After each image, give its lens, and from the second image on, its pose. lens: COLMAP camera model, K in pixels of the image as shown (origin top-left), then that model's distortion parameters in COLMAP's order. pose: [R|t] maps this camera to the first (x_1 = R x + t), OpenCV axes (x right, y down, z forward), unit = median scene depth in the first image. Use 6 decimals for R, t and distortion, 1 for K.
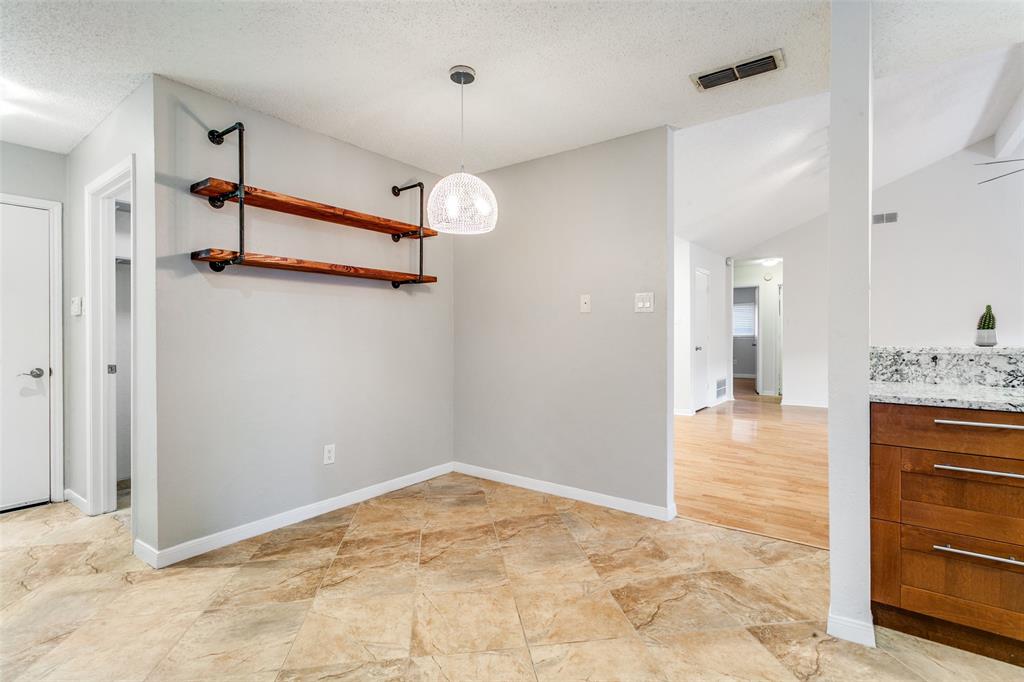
lens RADIAL K [[482.4, 0, 512.4], [0, 482.4, 339.6], [0, 0, 1]] dist [0.005584, -0.000199]
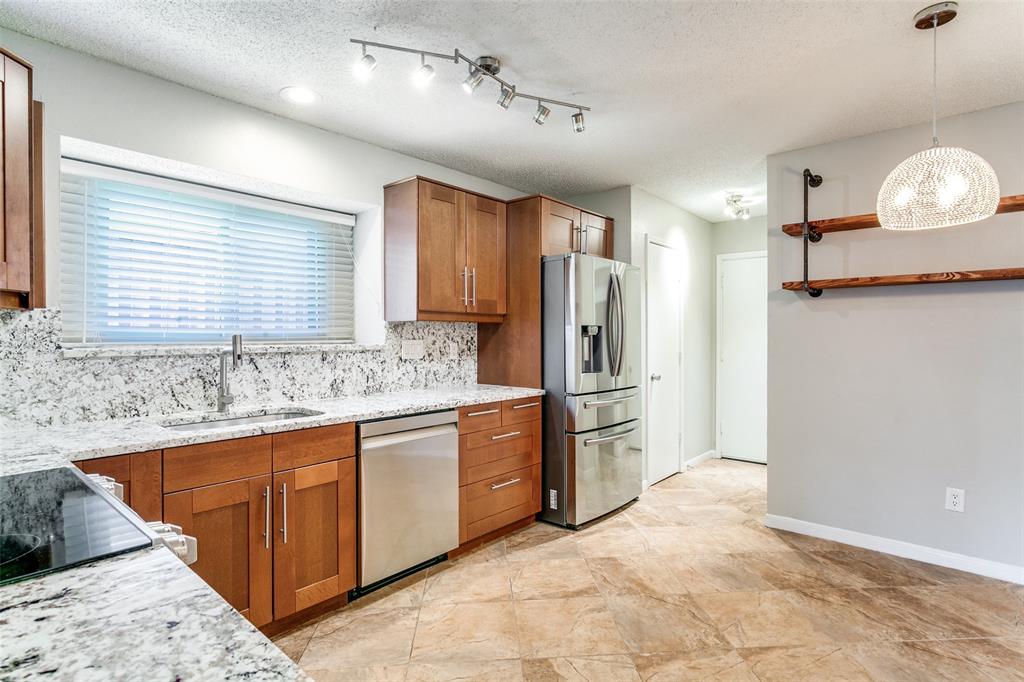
lens RADIAL K [[511.1, 0, 513.6], [0, 511.1, 336.3], [0, 0, 1]] dist [-0.000687, -0.000874]
pose [[-0.074027, 0.005542, -0.997241, 0.680981], [-0.012694, 0.999898, 0.006499, -0.046877], [0.997175, 0.013140, -0.073949, 0.383946]]
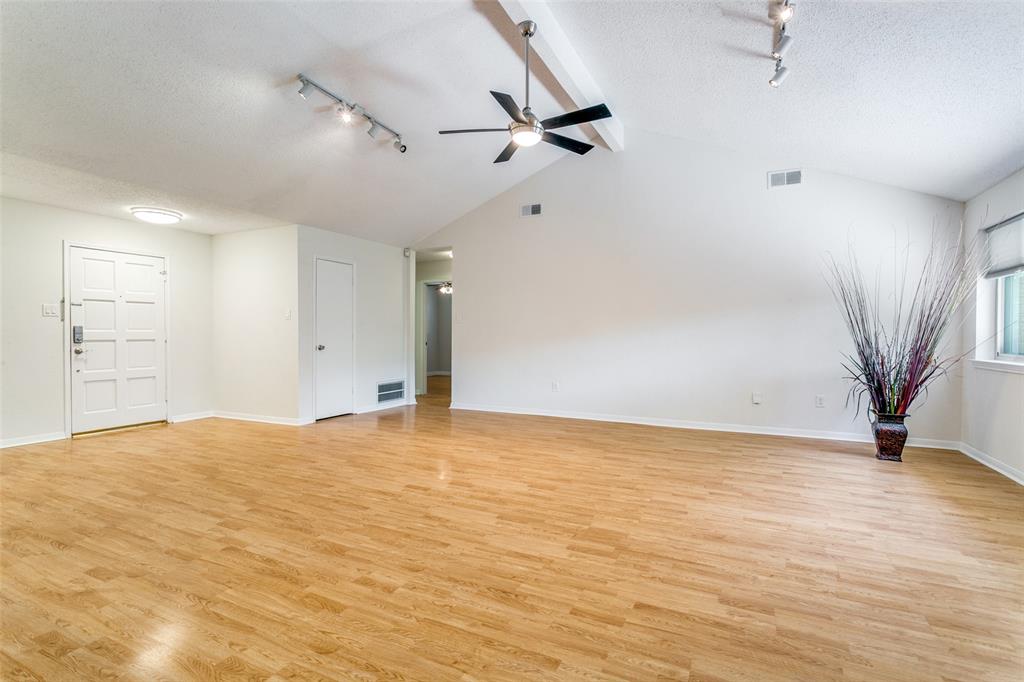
lens RADIAL K [[482.4, 0, 510.4], [0, 482.4, 340.4], [0, 0, 1]] dist [0.005584, -0.000199]
pose [[0.981714, 0.000806, 0.190360, 1.527262], [-0.000984, 0.999999, 0.000843, 0.011850], [-0.190359, -0.001015, 0.981714, 0.218652]]
